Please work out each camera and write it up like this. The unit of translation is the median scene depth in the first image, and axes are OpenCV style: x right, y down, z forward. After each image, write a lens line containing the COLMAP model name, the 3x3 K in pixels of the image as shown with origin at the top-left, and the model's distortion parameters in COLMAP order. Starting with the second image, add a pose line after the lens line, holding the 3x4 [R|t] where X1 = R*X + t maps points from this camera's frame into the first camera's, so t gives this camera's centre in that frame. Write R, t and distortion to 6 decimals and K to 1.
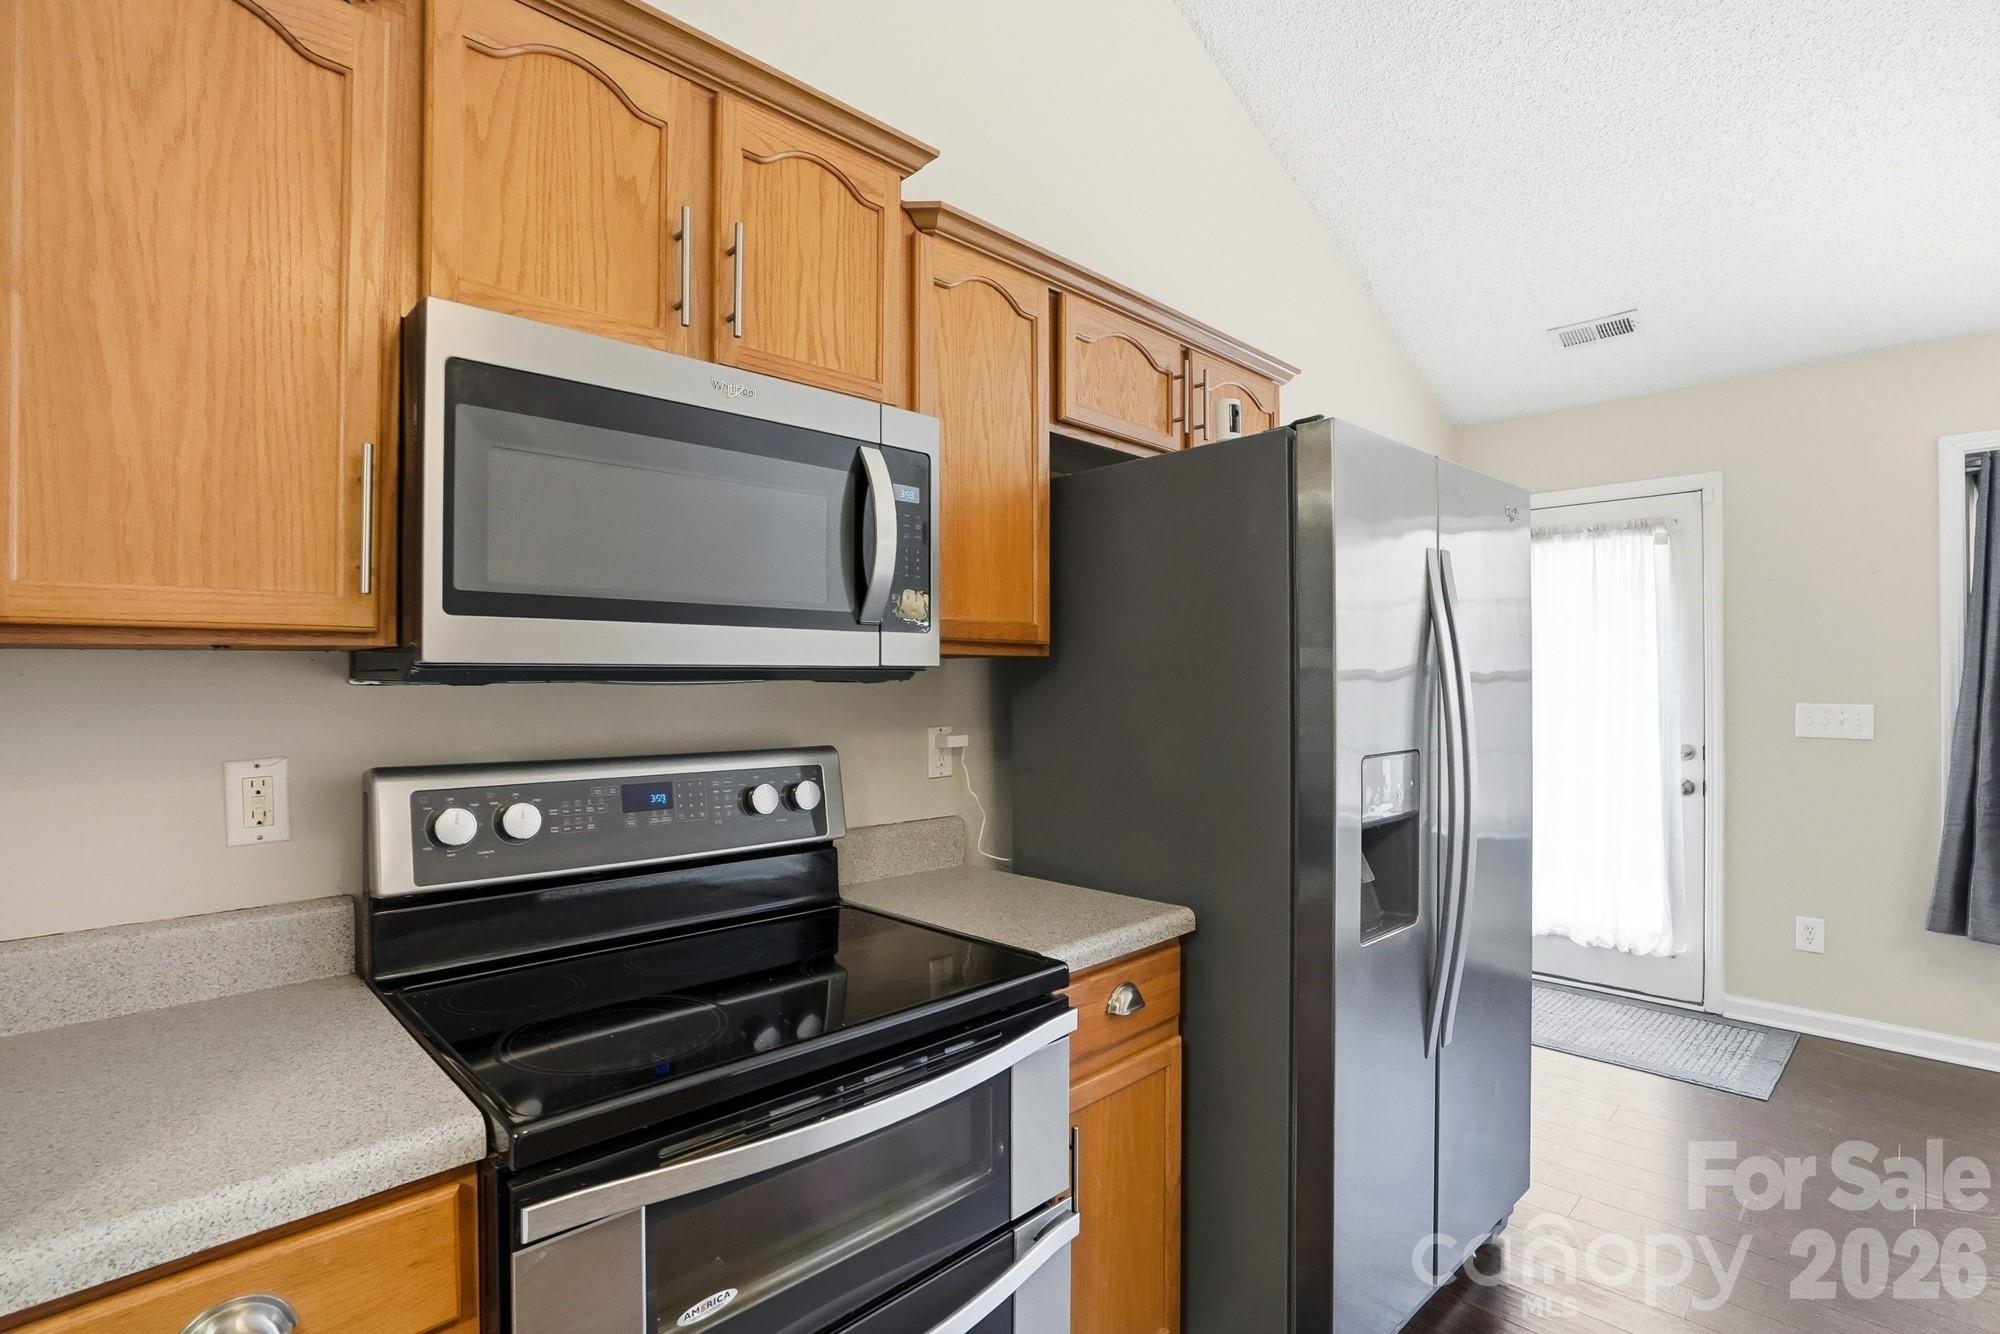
lens RADIAL K [[935.5, 0, 1000.4], [0, 935.5, 675.3], [0, 0, 1]] dist [-0.052311, 0.016814]
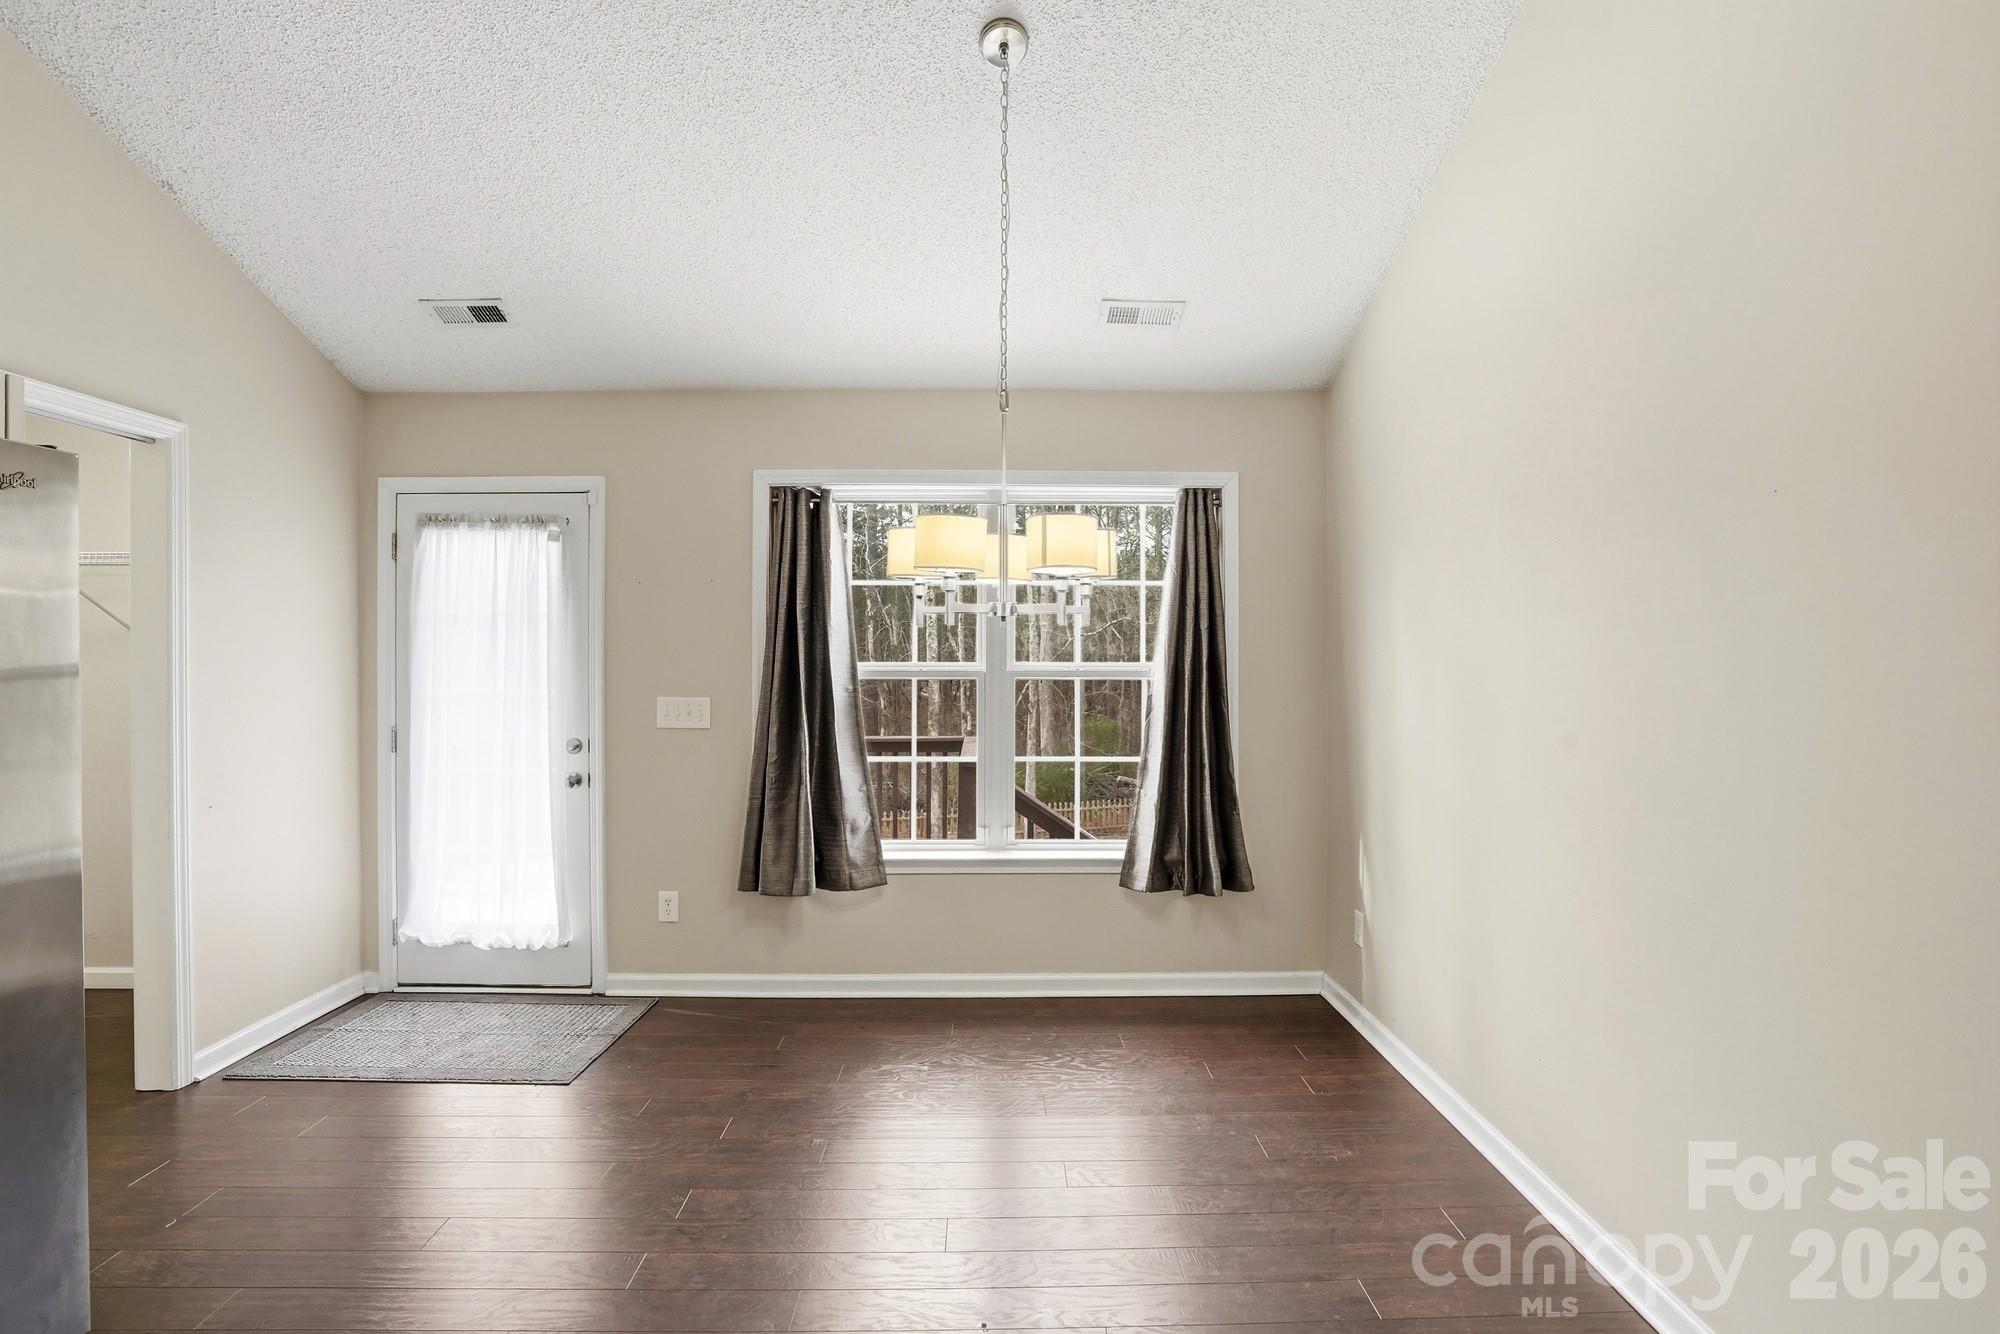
lens RADIAL K [[940.4, 0, 997.4], [0, 940.4, 664.2], [0, 0, 1]] dist [-0.060719, 0.023151]
pose [[0.695294, 0.000549, 0.718725, 0.904114], [-0.006824, 0.999960, 0.005837, -0.046243], [-0.718693, -0.008963, 0.695270, -0.186961]]
